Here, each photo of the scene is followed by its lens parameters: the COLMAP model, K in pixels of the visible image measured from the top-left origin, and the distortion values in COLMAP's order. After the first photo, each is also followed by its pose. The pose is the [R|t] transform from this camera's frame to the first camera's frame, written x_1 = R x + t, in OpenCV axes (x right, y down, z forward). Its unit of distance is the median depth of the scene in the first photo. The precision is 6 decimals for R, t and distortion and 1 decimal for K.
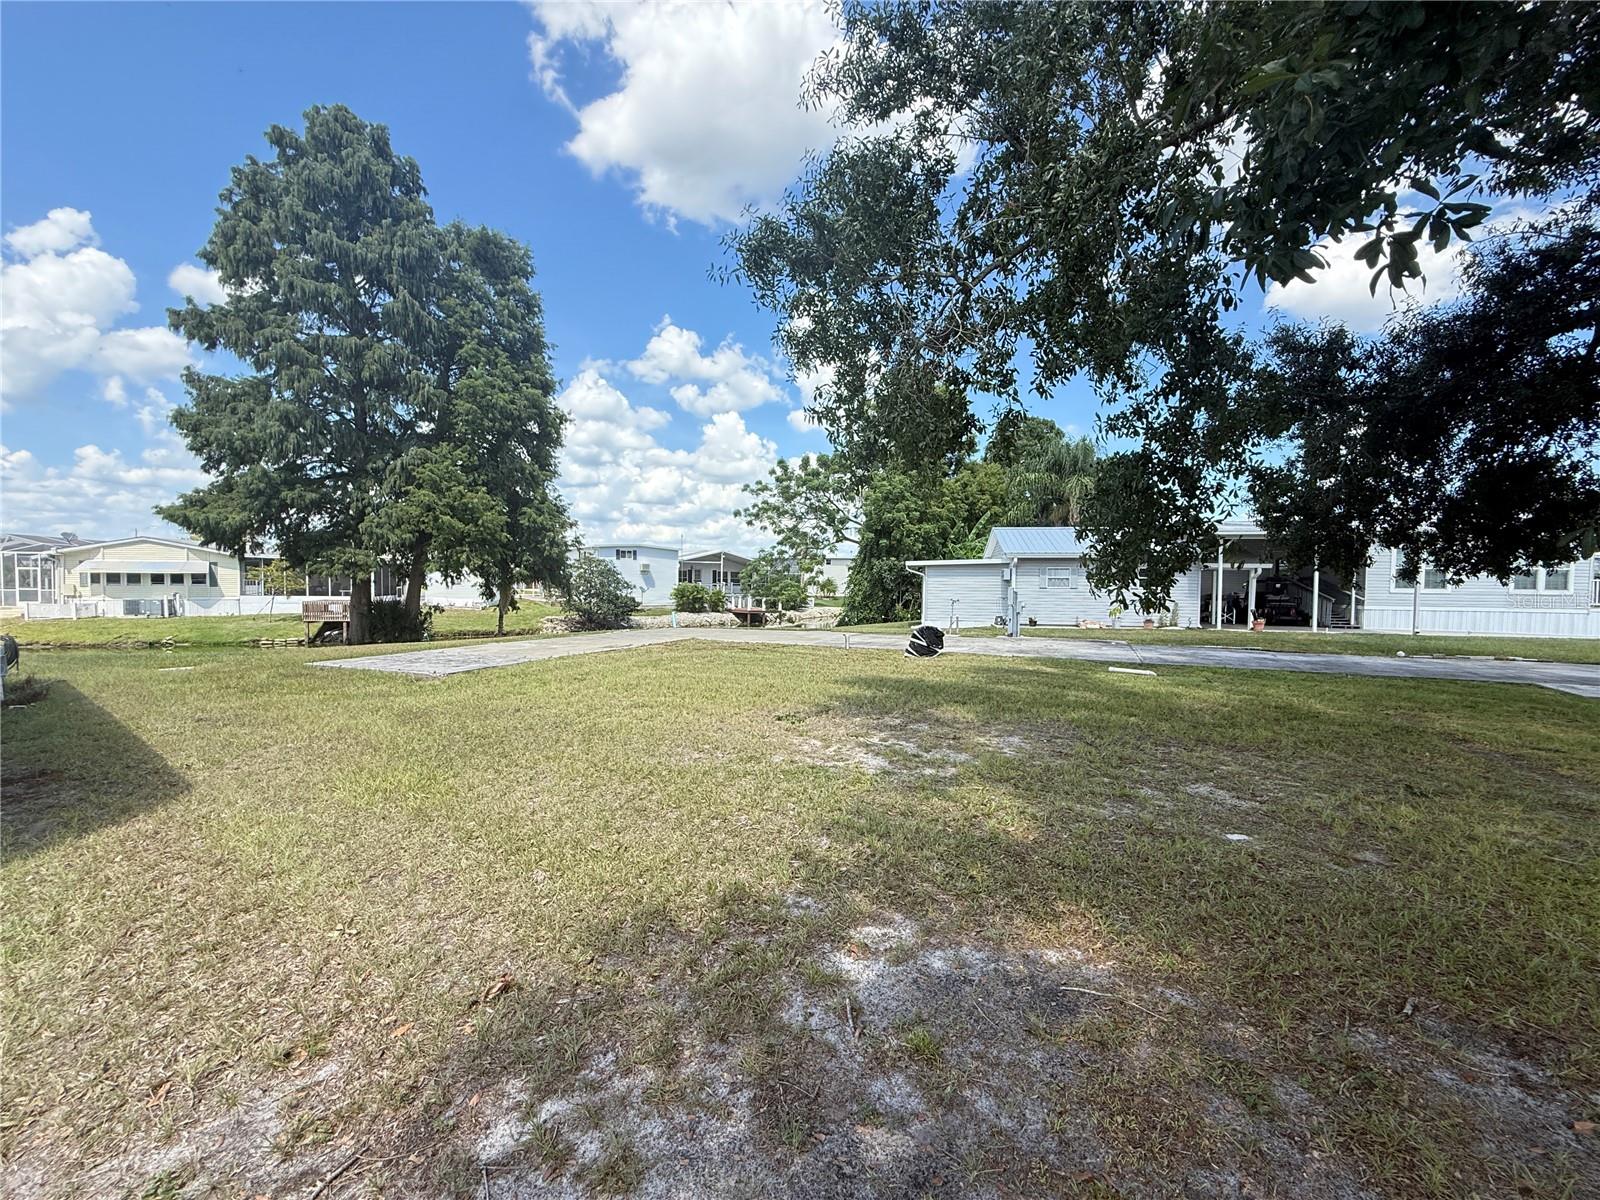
lens RADIAL K [[639.5, 0, 794.7], [0, 639.5, 598.9], [0, 0, 1]] dist [0.001557, 0.000324]
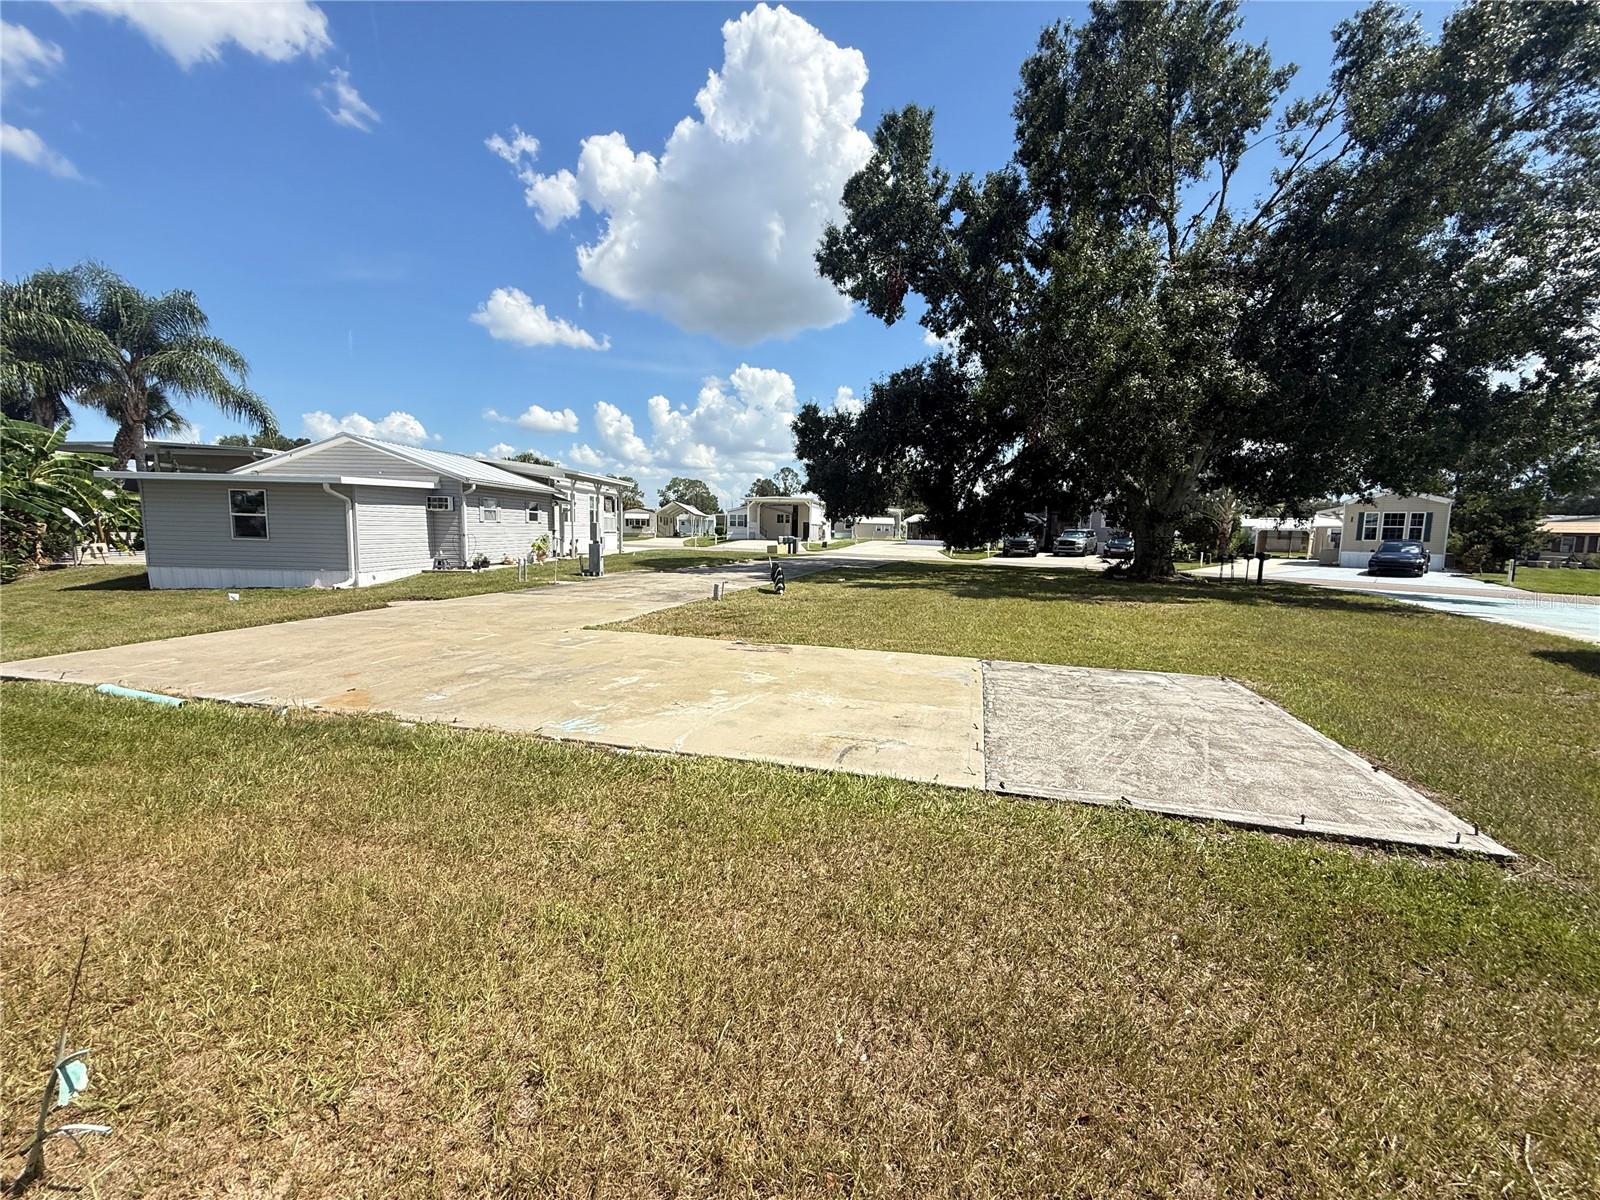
lens RADIAL K [[639.5, 0, 797.7], [0, 639.5, 604.5], [0, 0, 1]] dist [0.001557, 0.000324]
pose [[-0.138038, -0.130265, 0.981823, -0.327186], [0.009941, 0.991081, 0.132891, -0.009999], [-0.990377, 0.028104, -0.135512, 0.444428]]
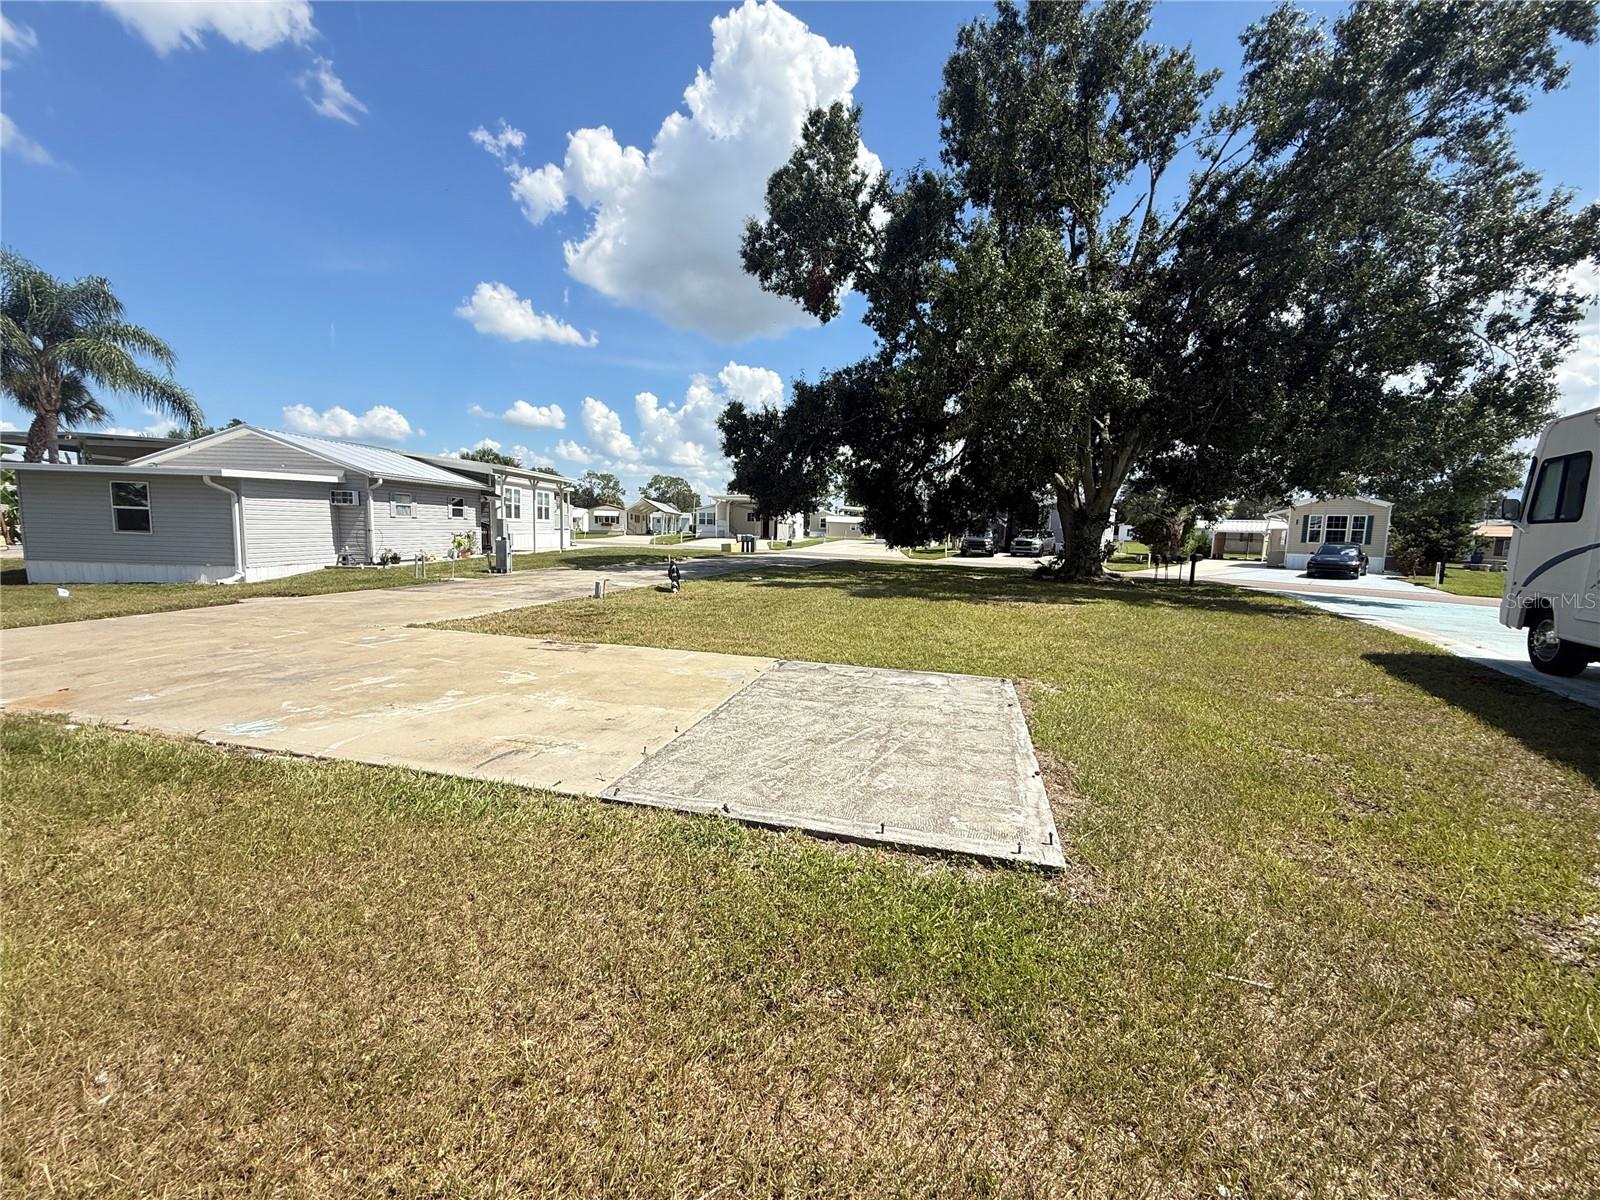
lens RADIAL K [[639.5, 0, 797.3], [0, 639.5, 603.5], [0, 0, 1]] dist [0.001557, 0.000324]
pose [[-0.155454, -0.131414, 0.979063, -0.331369], [0.002140, 0.991065, 0.133365, -0.009047], [-0.987841, 0.022827, -0.153784, 0.386413]]
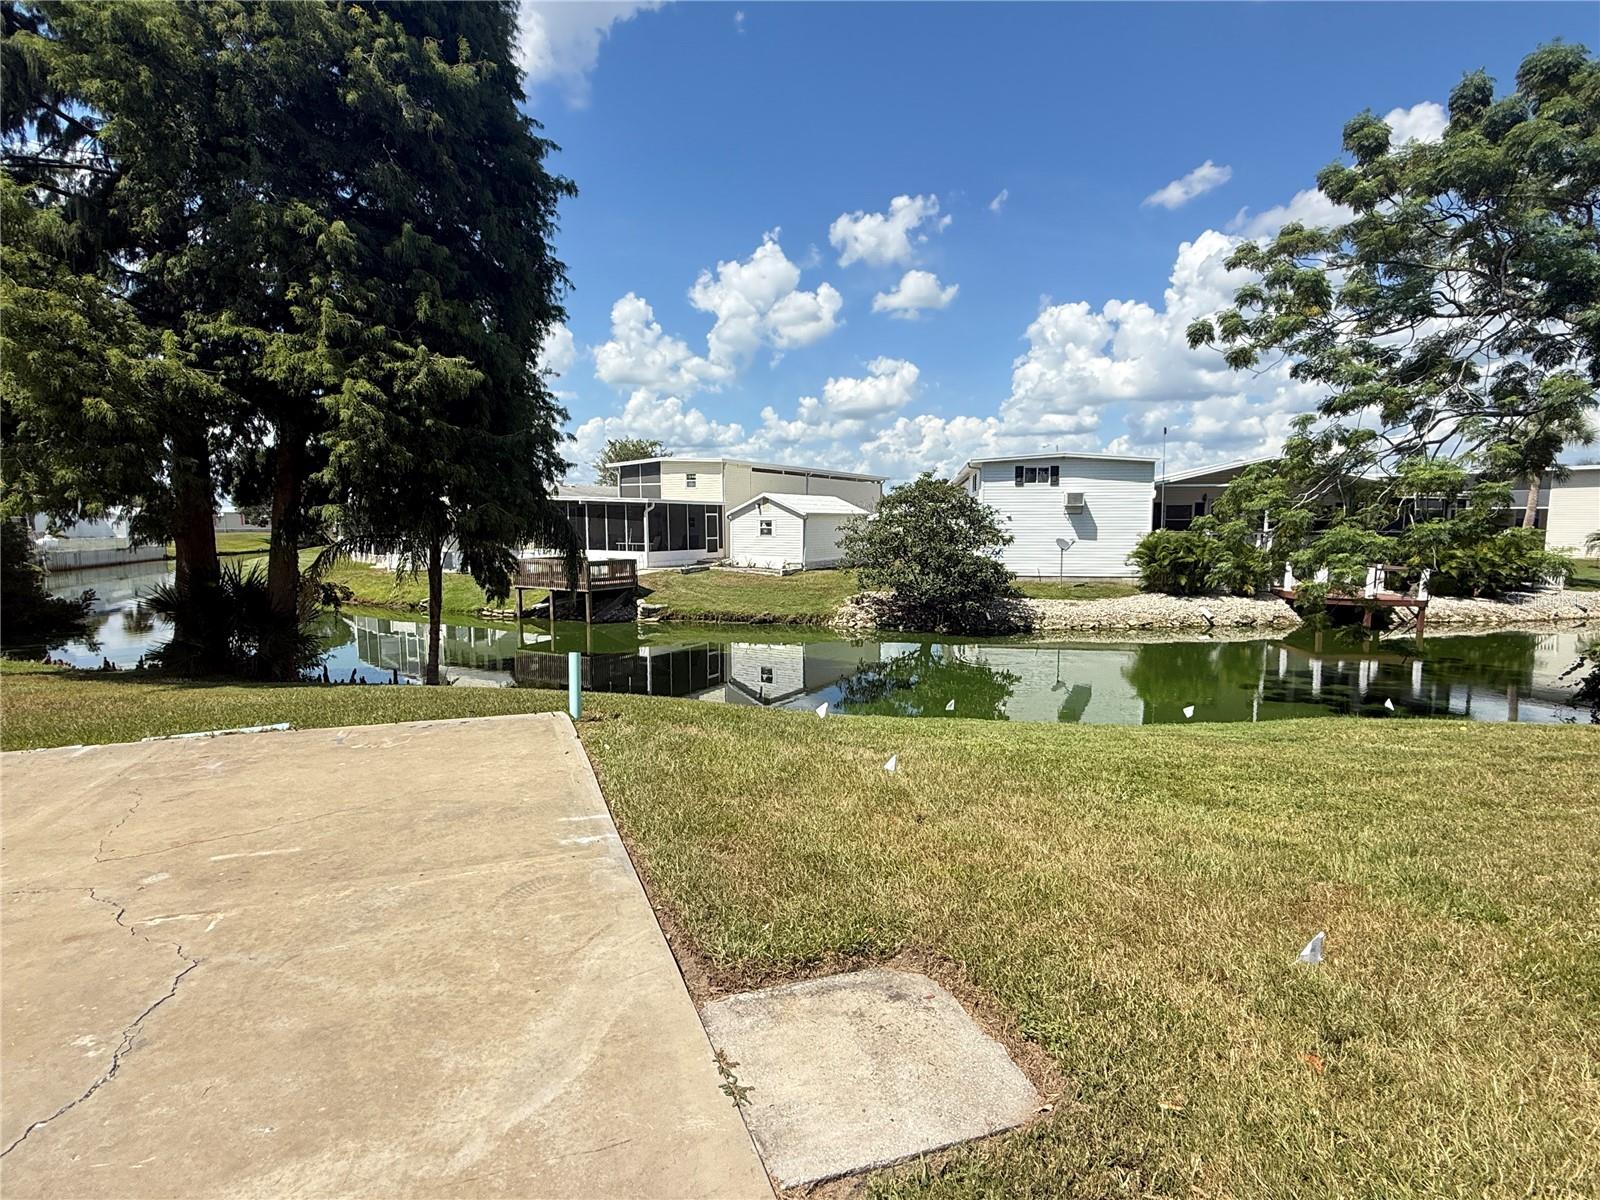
lens RADIAL K [[790.3, 0, 800.2], [0, 790.3, 595.0], [0, 0, 1]] dist [0.000665, 0.000498]
pose [[0.711340, 0.058365, -0.700420, 0.064624], [-0.014694, 0.997563, 0.068203, -0.018762], [0.702694, -0.038224, 0.710464, 0.543846]]
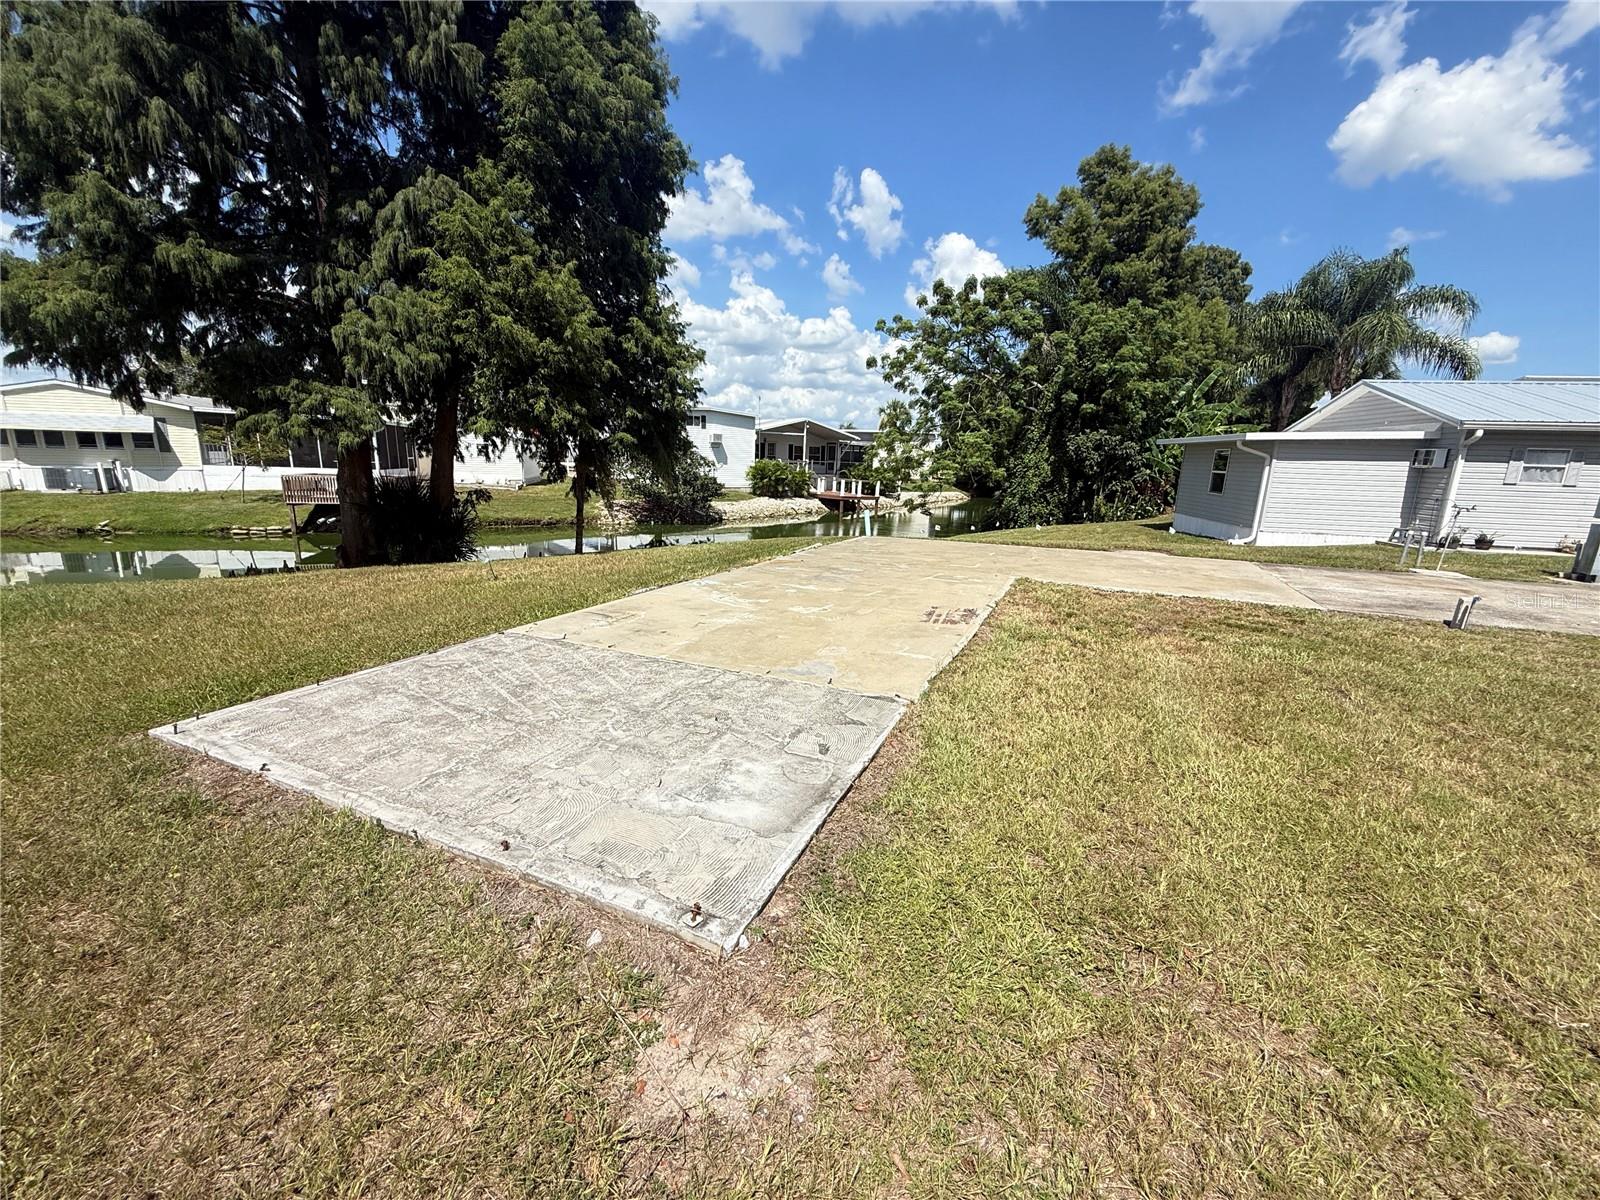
lens RADIAL K [[639.5, 0, 795.2], [0, 639.5, 597.0], [0, 0, 1]] dist [0.001557, 0.000324]
pose [[0.999658, 0.023212, -0.012072, -0.162377], [-0.020602, 0.982776, 0.183651, -0.005425], [0.016127, -0.183339, 0.982917, 0.250565]]
